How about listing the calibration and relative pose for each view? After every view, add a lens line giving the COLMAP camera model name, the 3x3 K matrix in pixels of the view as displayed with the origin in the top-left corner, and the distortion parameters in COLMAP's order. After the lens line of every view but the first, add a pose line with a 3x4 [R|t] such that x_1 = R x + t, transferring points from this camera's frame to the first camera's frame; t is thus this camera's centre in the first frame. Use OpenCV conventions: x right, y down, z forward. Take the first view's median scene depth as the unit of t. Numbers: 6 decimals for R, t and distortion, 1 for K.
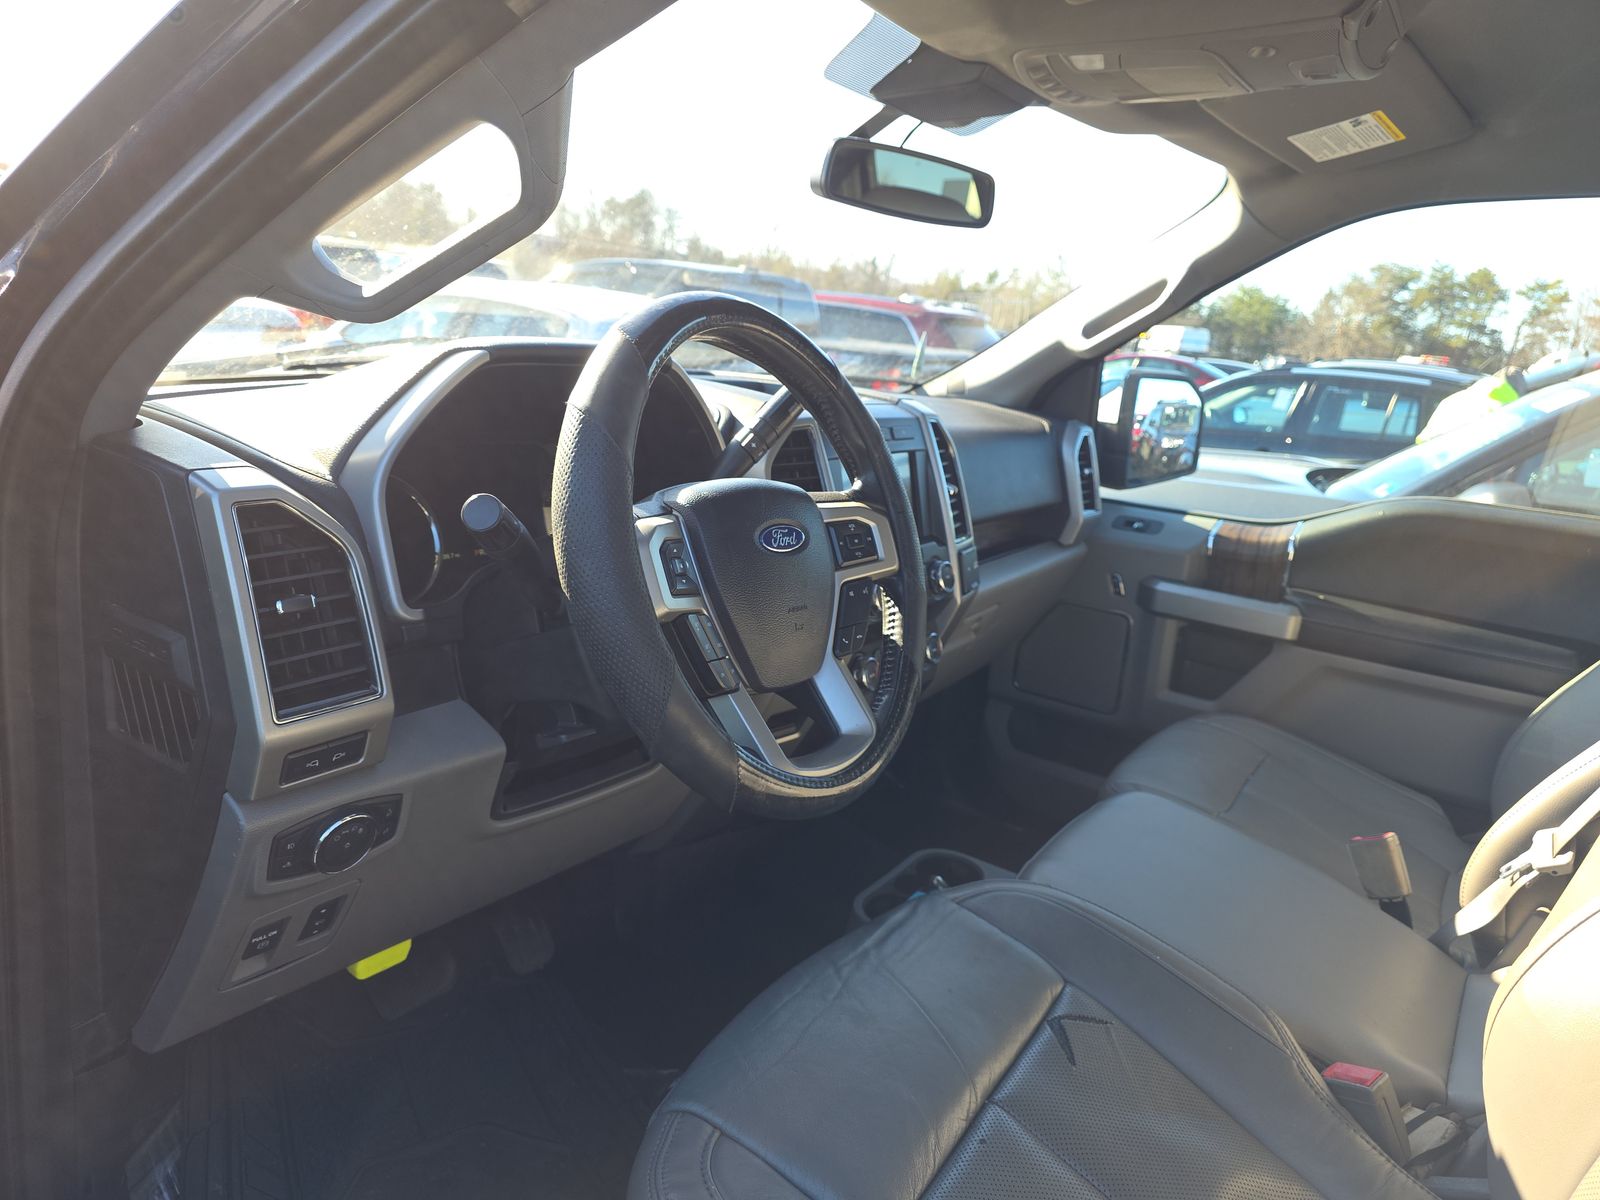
lens RADIAL K [[1086.3, 0, 765.3], [0, 1086.3, 587.6], [0, 0, 1]] dist [0.061735, -0.059311]
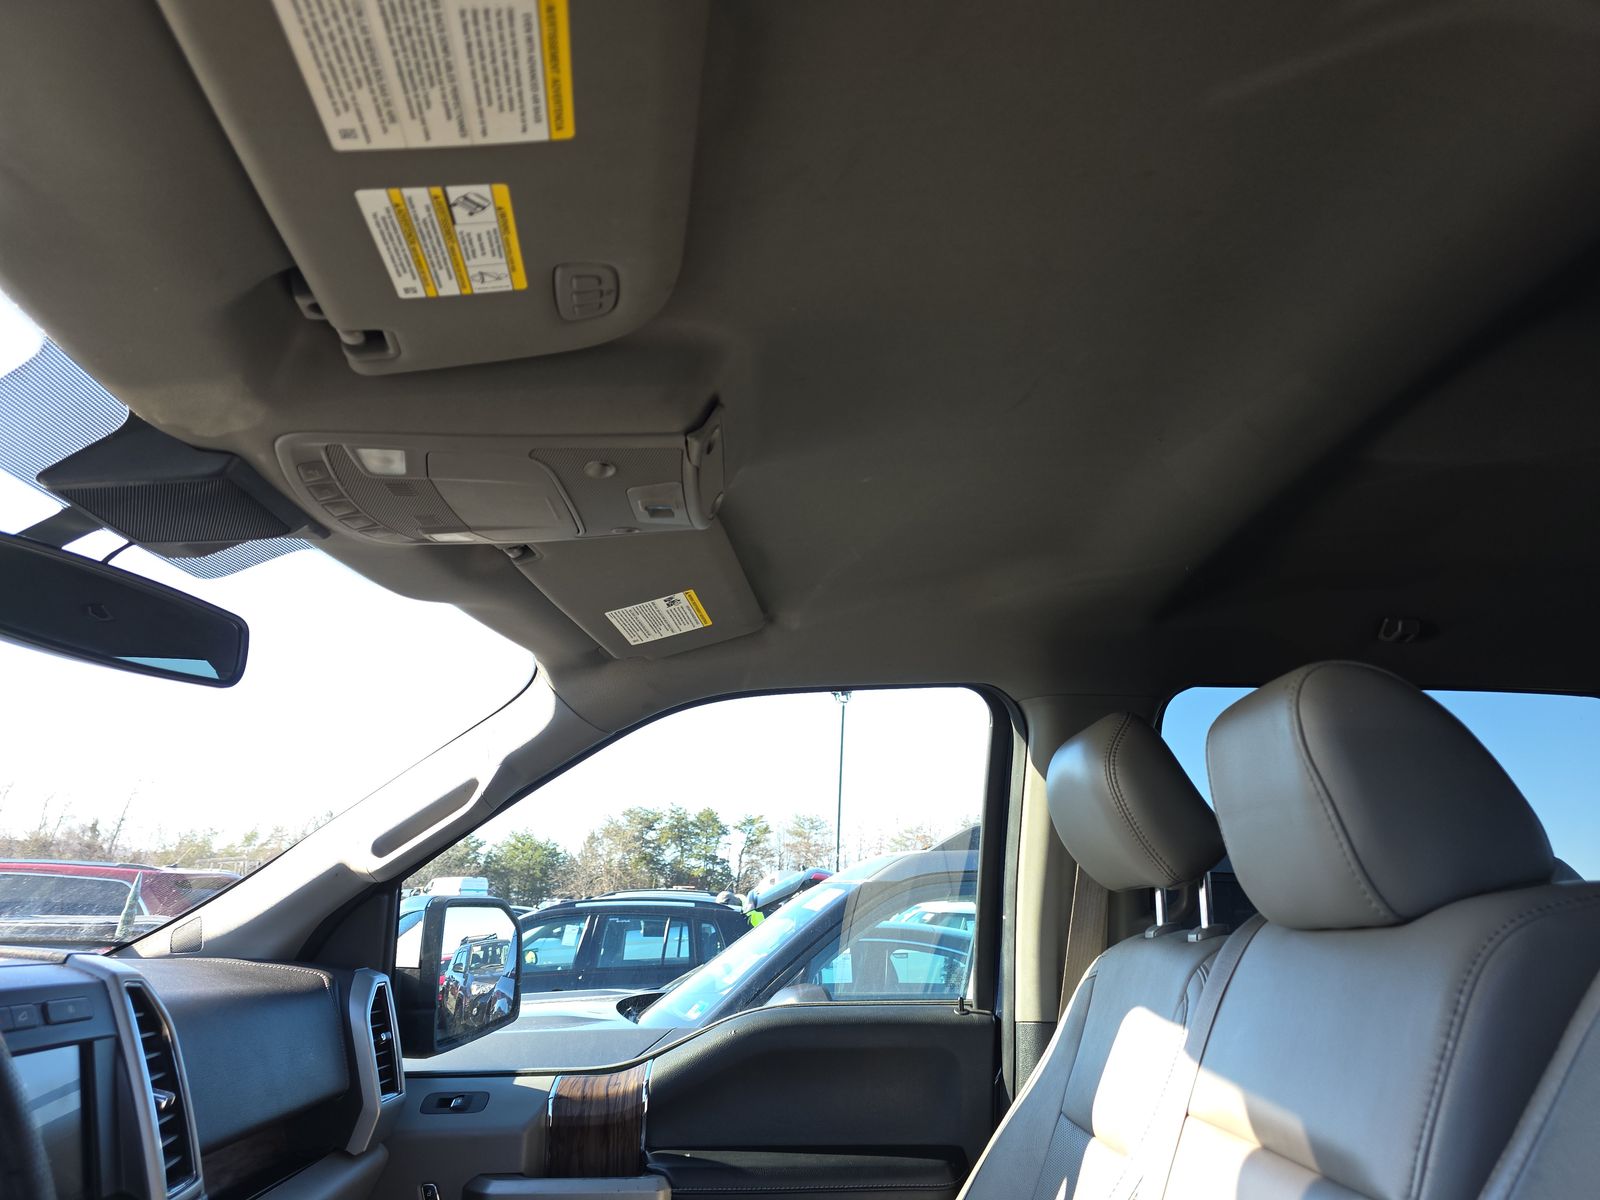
lens RADIAL K [[1086.3, 0, 843.6], [0, 1086.3, 568.9], [0, 0, 1]] dist [0.061735, -0.059311]
pose [[0.776373, 0.105144, 0.621442, 0.062535], [0.210049, 0.886457, -0.412399, -0.023239], [-0.594243, 0.450709, 0.666136, 0.280666]]
